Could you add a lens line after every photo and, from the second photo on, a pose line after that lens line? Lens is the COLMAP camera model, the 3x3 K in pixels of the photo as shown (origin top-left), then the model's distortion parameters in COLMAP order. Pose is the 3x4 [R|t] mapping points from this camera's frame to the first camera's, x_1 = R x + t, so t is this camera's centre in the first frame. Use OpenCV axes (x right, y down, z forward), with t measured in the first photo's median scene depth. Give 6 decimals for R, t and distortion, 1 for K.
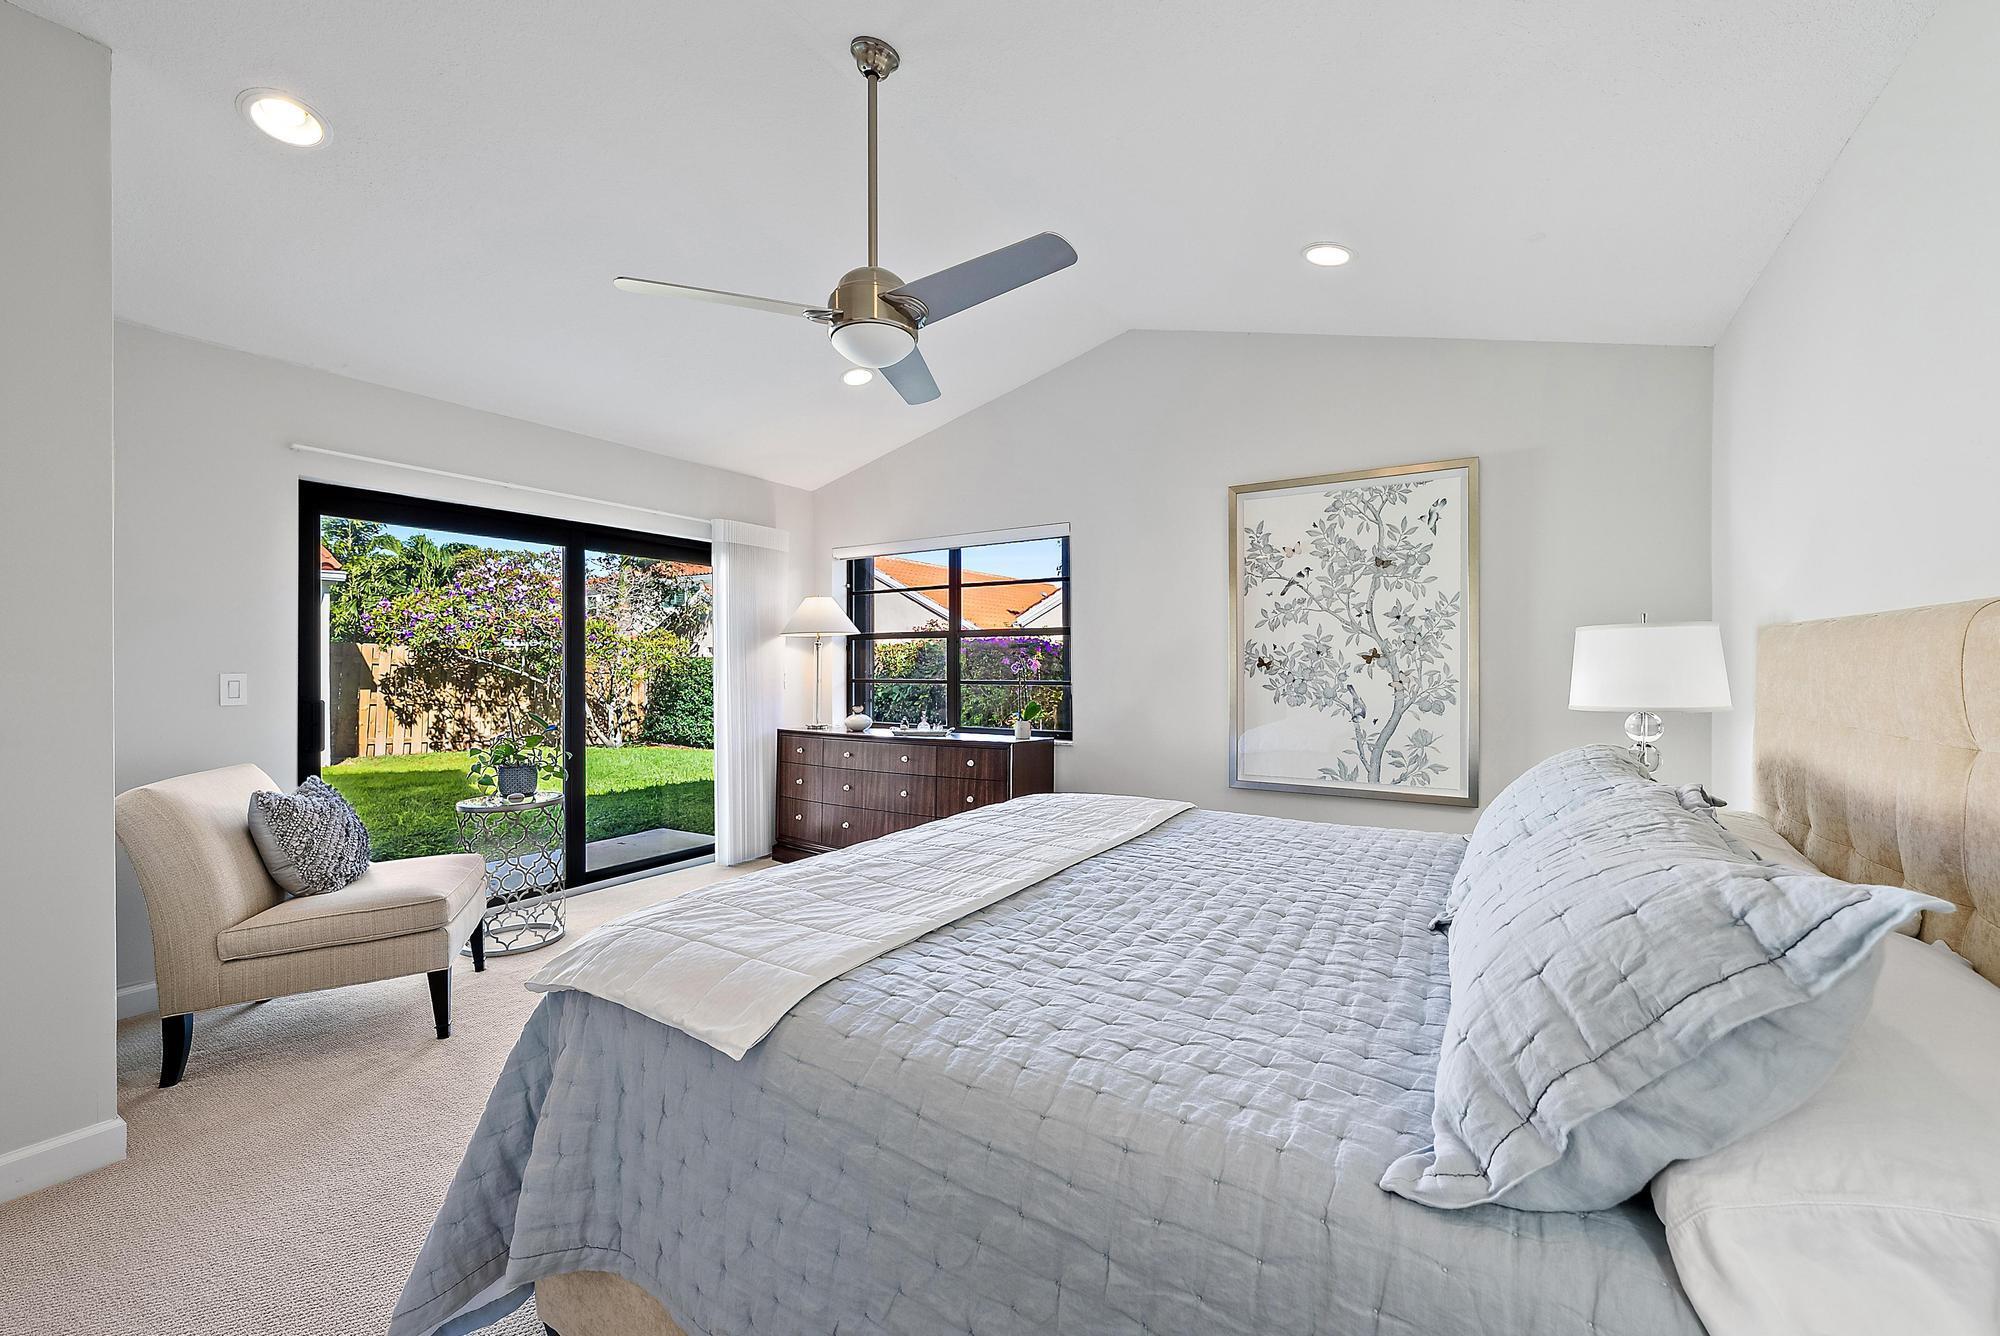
lens RADIAL K [[794.8, 0, 1004.1], [0, 794.8, 682.0], [0, 0, 1]] dist [-0.001158, 0.000129]
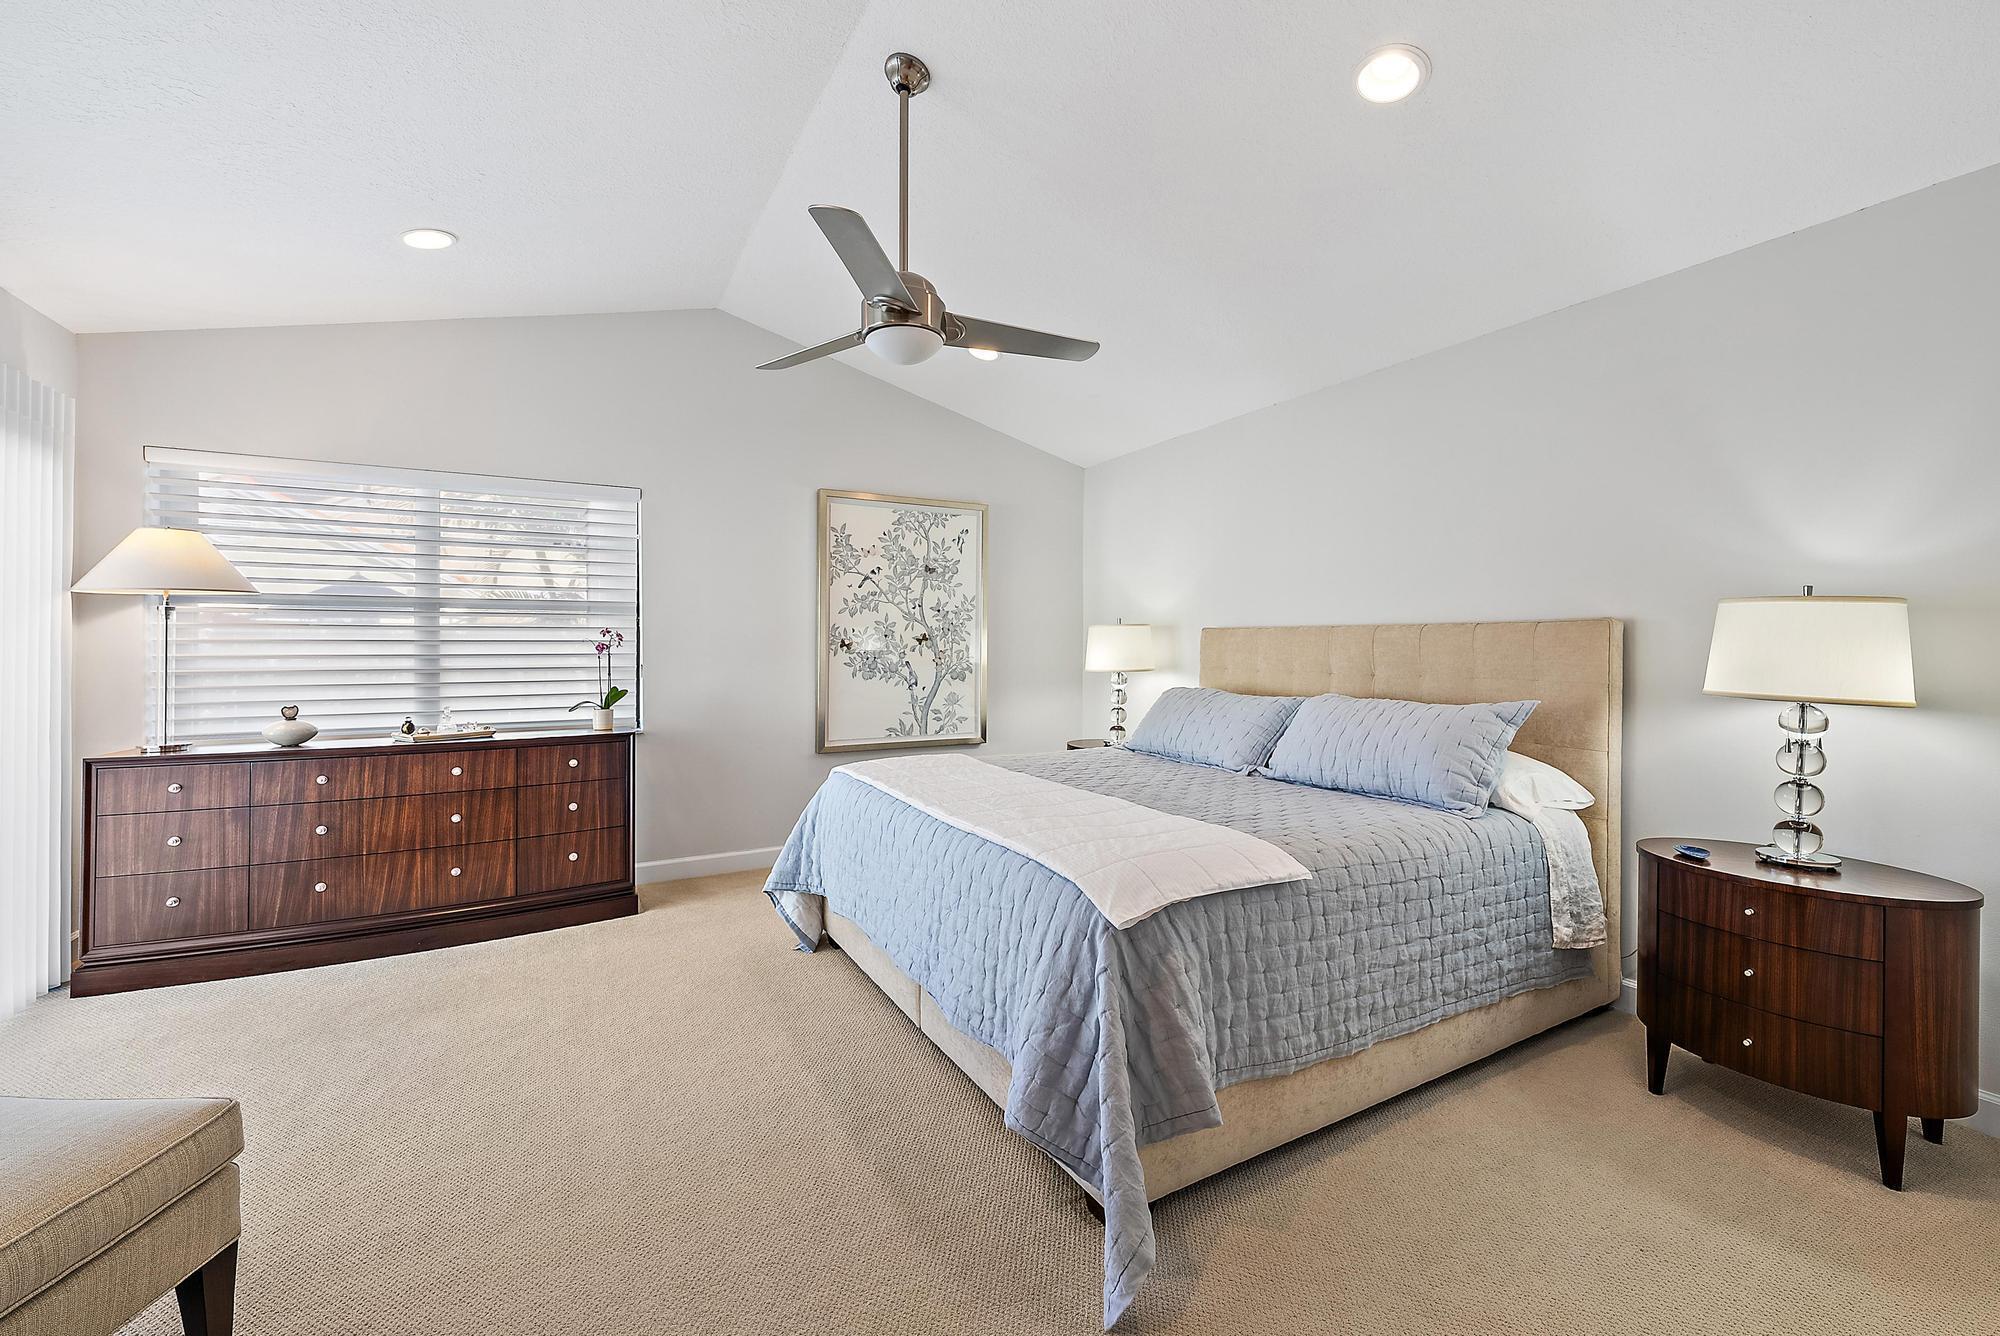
lens RADIAL K [[794.8, 0, 1015.0], [0, 794.8, 651.3], [0, 0, 1]] dist [-0.001158, 0.000129]
pose [[0.491539, -0.003919, 0.870847, -0.597993], [0.014302, 0.999891, -0.003573, -0.005241], [-0.870738, 0.014211, 0.491542, 0.210679]]
